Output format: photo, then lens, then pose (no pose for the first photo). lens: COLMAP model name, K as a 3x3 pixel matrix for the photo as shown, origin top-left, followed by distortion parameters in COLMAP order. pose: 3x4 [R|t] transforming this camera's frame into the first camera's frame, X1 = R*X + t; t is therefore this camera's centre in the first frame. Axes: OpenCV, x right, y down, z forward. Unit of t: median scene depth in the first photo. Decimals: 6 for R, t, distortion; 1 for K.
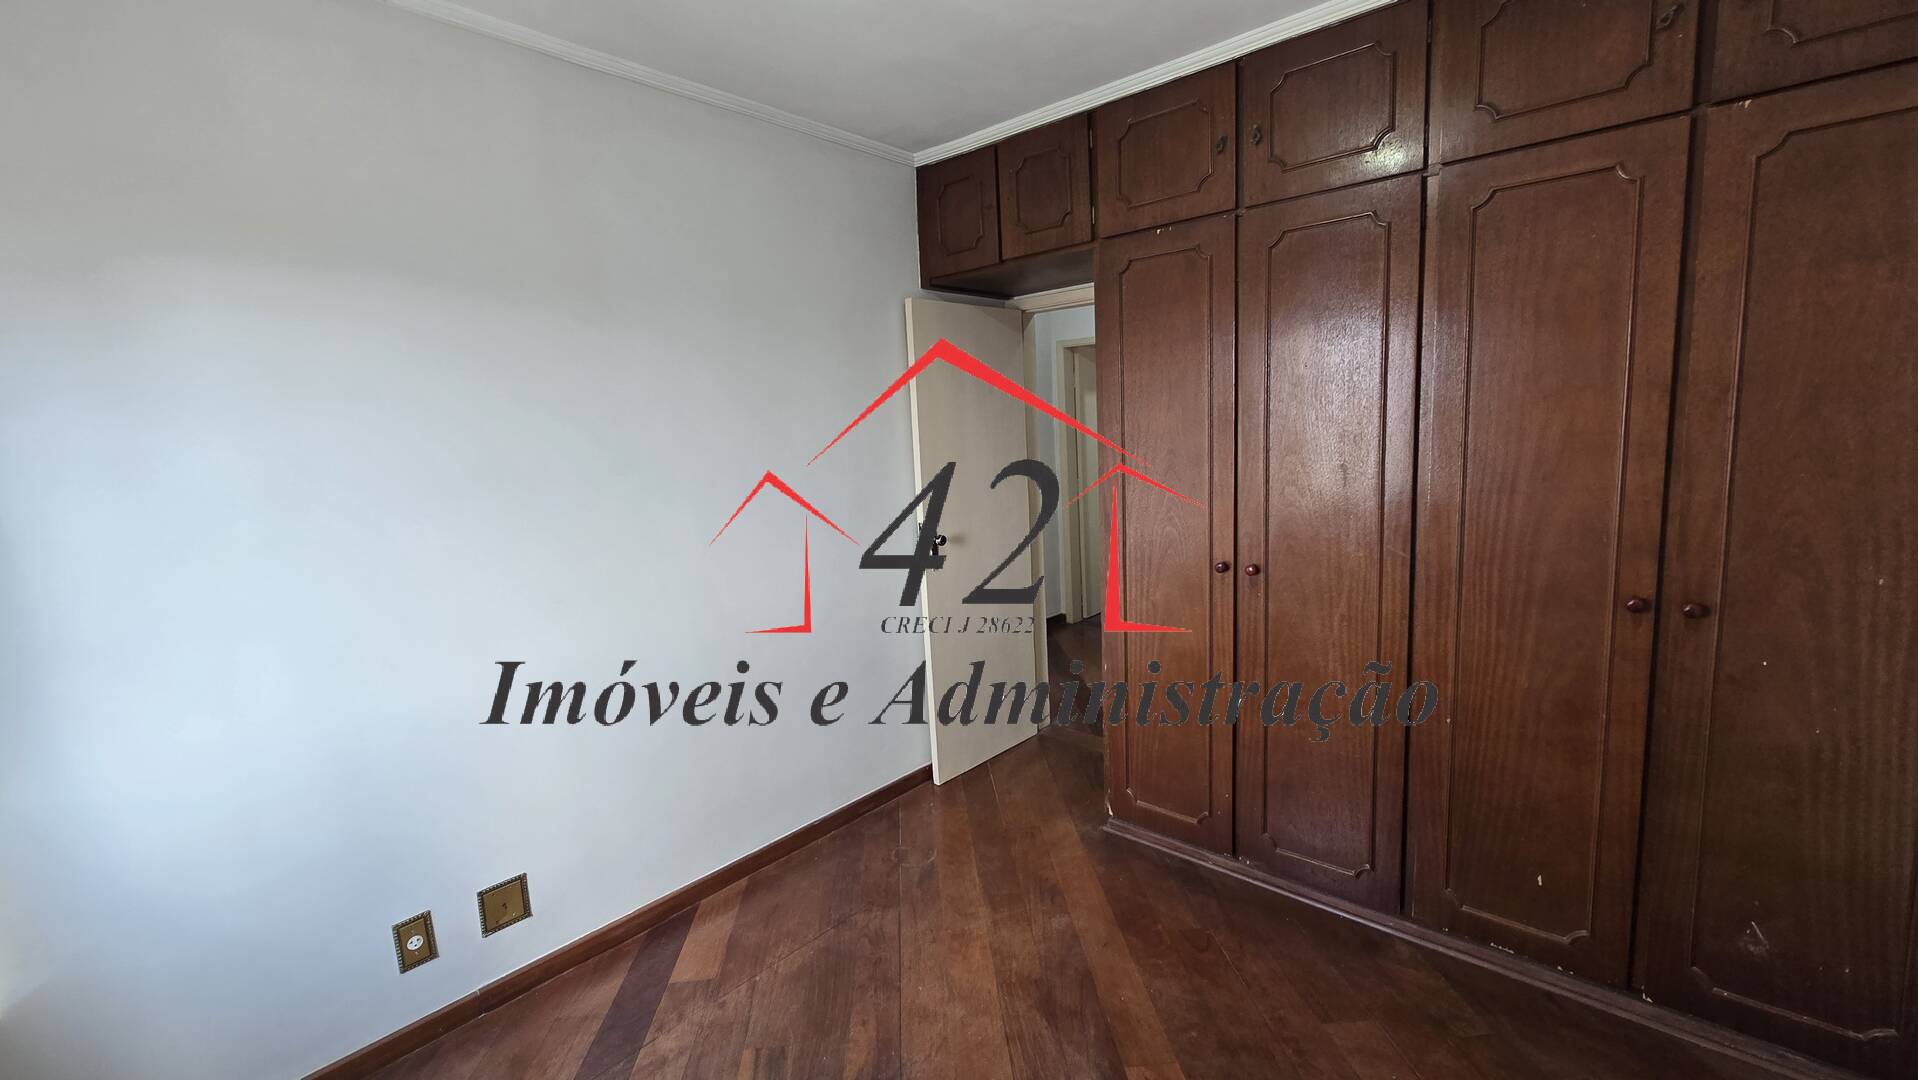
lens RADIAL K [[772.1, 0, 950.8], [0, 772.1, 527.3], [0, 0, 1]] dist [-0.008979, -0.000296]
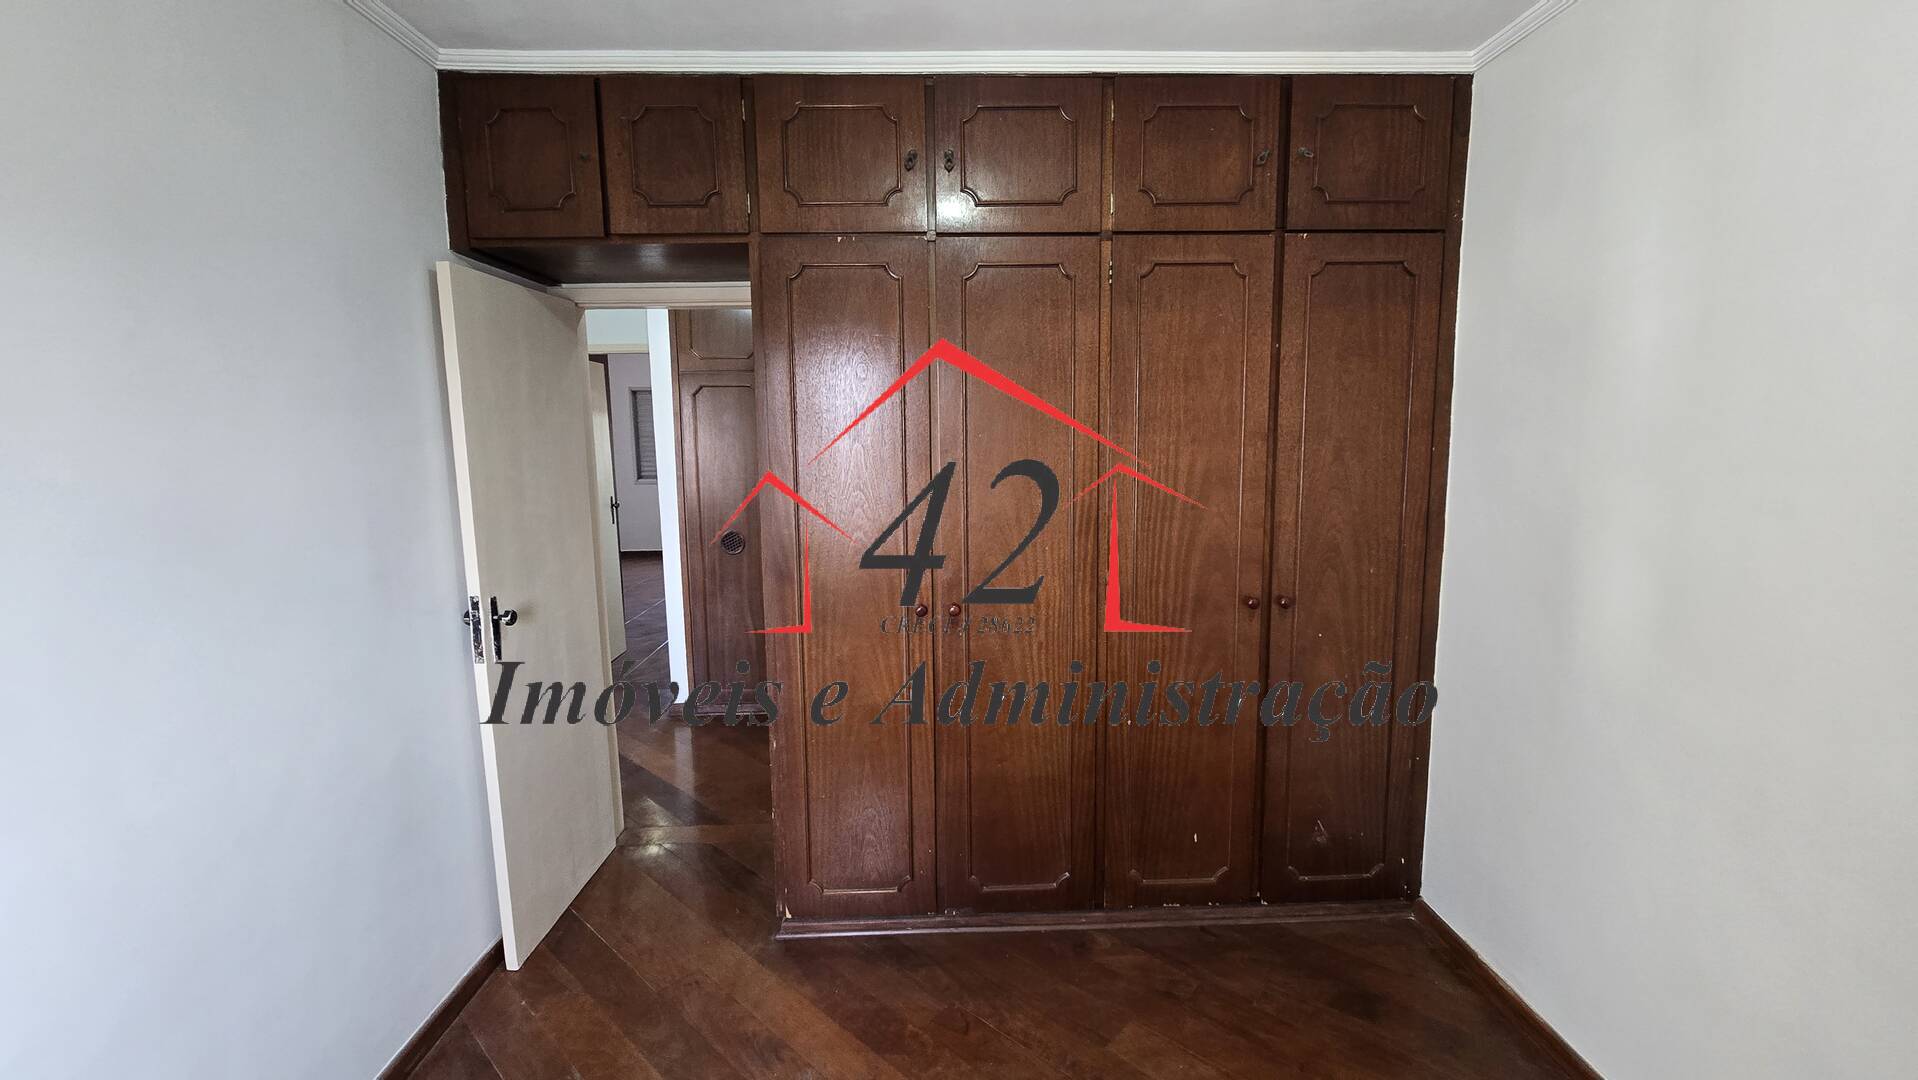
lens RADIAL K [[772.1, 0, 950.8], [0, 772.1, 527.3], [0, 0, 1]] dist [-0.008979, -0.000296]
pose [[0.718624, -0.048301, 0.693719, -0.274344], [0.072451, 0.997356, -0.005610, -0.041763], [-0.691614, 0.054292, 0.720224, 0.301546]]
